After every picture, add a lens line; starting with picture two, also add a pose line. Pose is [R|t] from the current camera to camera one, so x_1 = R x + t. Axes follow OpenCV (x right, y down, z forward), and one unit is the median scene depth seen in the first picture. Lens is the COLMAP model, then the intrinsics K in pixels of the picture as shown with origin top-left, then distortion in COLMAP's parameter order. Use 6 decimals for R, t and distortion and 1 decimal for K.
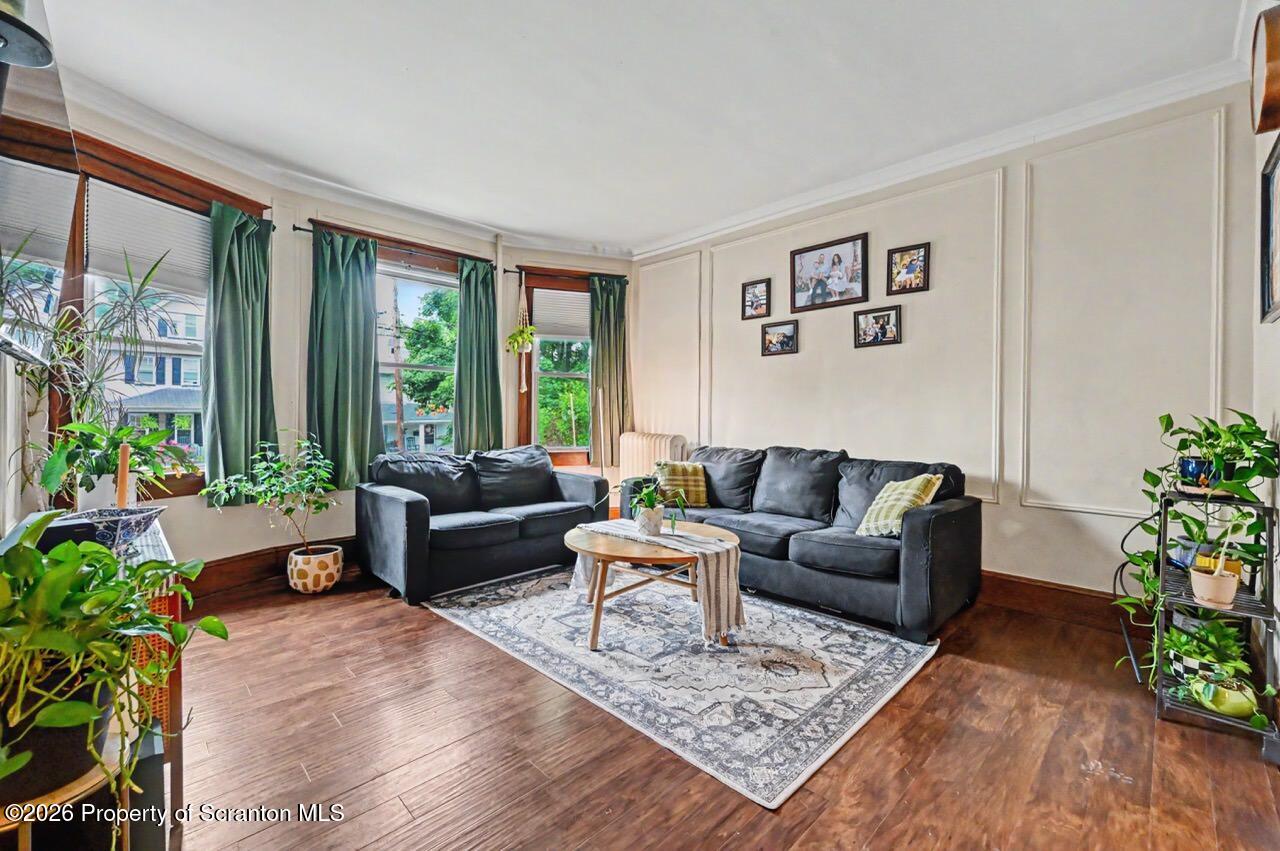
lens RADIAL K [[519.8, 0, 640.3], [0, 519.8, 417.9], [0, 0, 1]] dist [-0.001778, 0.000369]
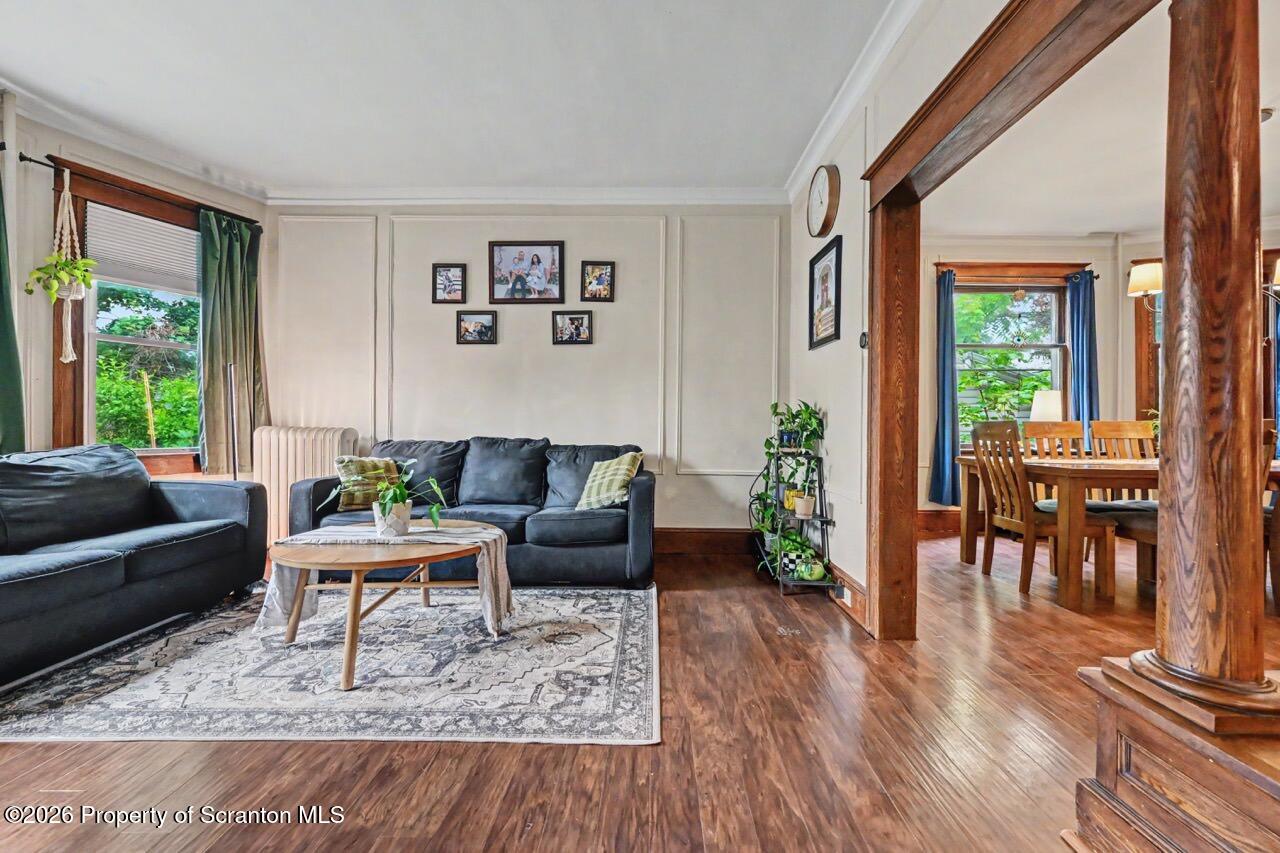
lens RADIAL K [[508.8, 0, 638.6], [0, 508.8, 428.3], [0, 0, 1]] dist [0.000882, -0.000171]
pose [[0.722904, -0.005443, 0.690928, -0.208239], [-0.000780, 0.999962, 0.008693, 0.034262], [-0.690949, -0.006823, 0.722872, 0.106342]]
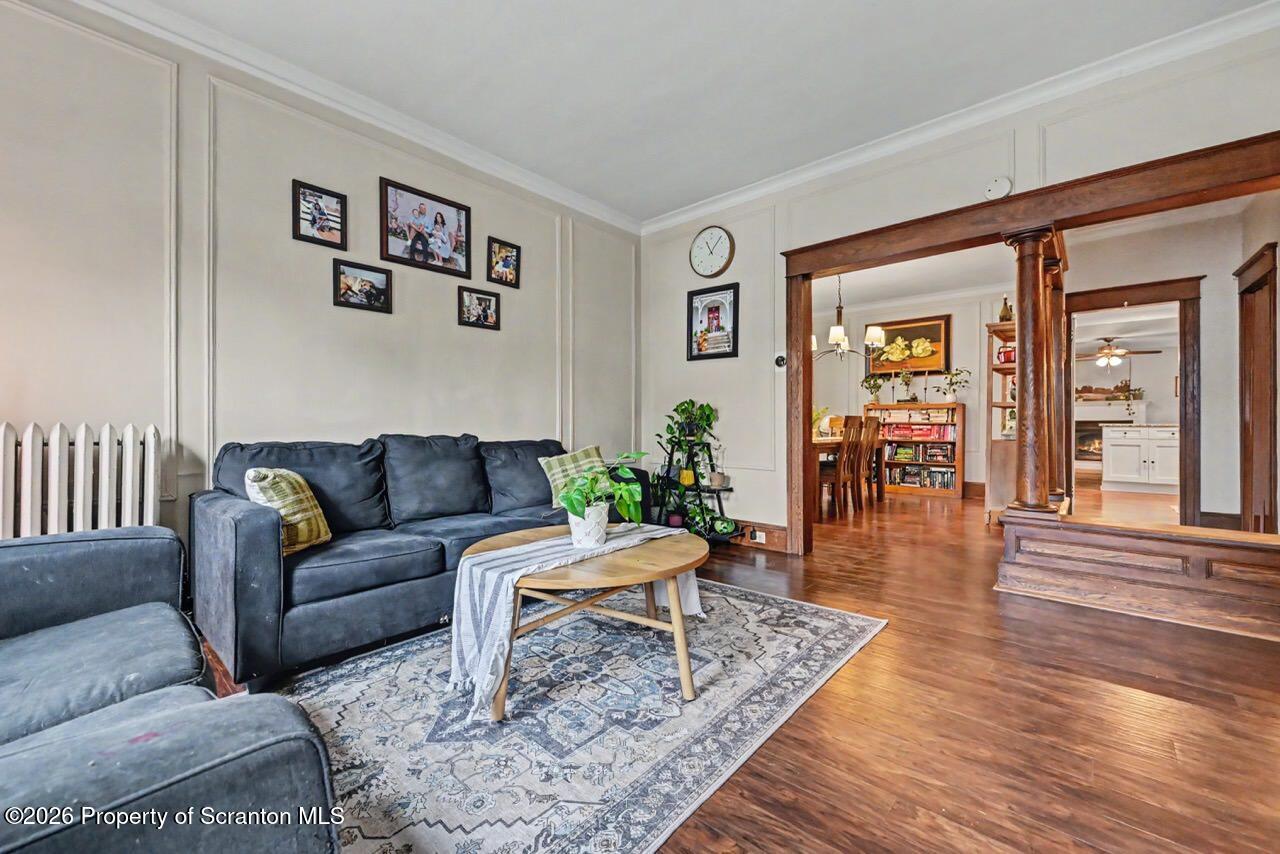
lens RADIAL K [[508.8, 0, 642.1], [0, 508.8, 425.2], [0, 0, 1]] dist [0.000882, -0.000171]
pose [[-0.055242, -0.005641, 0.998457, -0.546180], [0.004578, 0.999972, 0.005903, 0.044031], [-0.998463, 0.004897, -0.055214, 0.765778]]
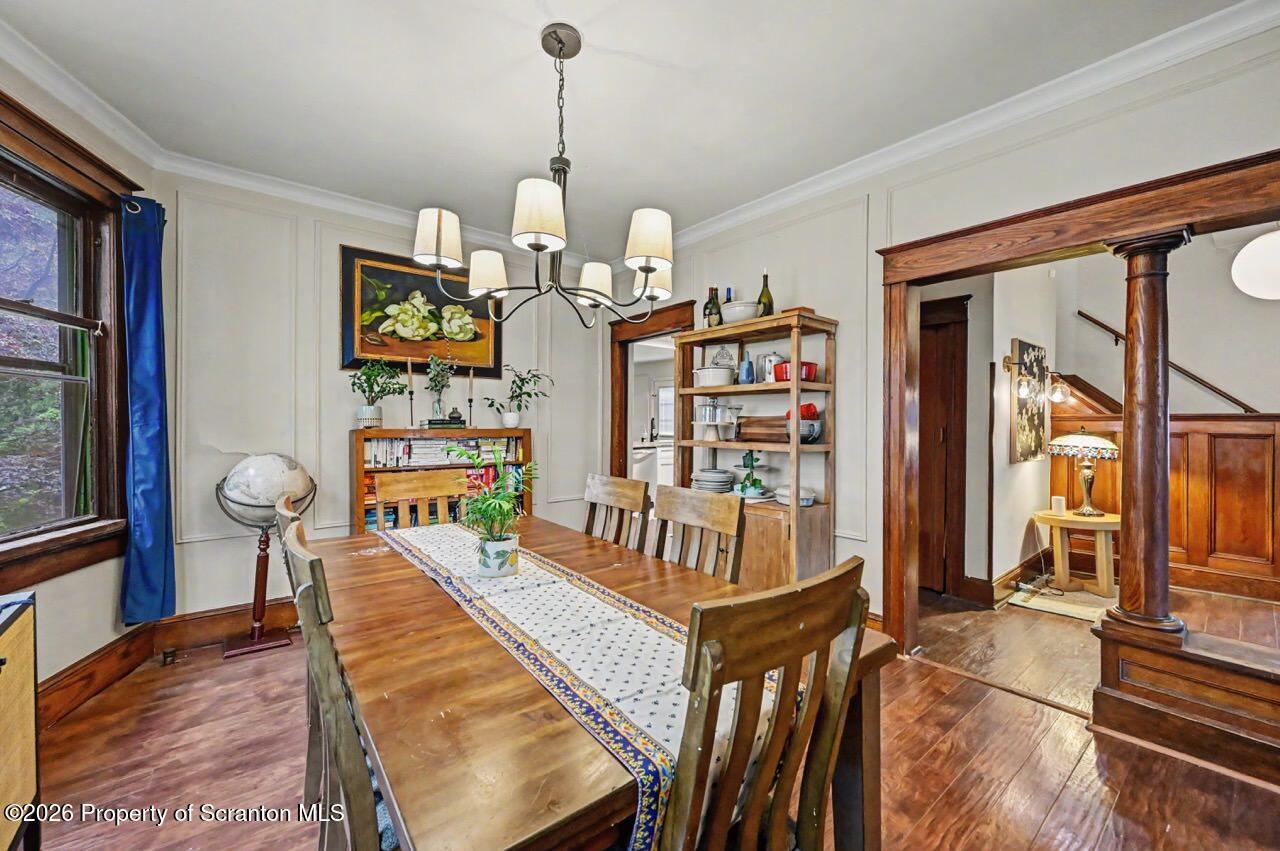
lens RADIAL K [[508.8, 0, 641.0], [0, 508.8, 423.2], [0, 0, 1]] dist [0.000882, -0.000171]
pose [[-0.995319, -0.003350, 0.096582, 0.951687], [-0.002430, 0.999951, 0.009647, -0.046866], [-0.096610, 0.009368, -0.995278, 0.580139]]
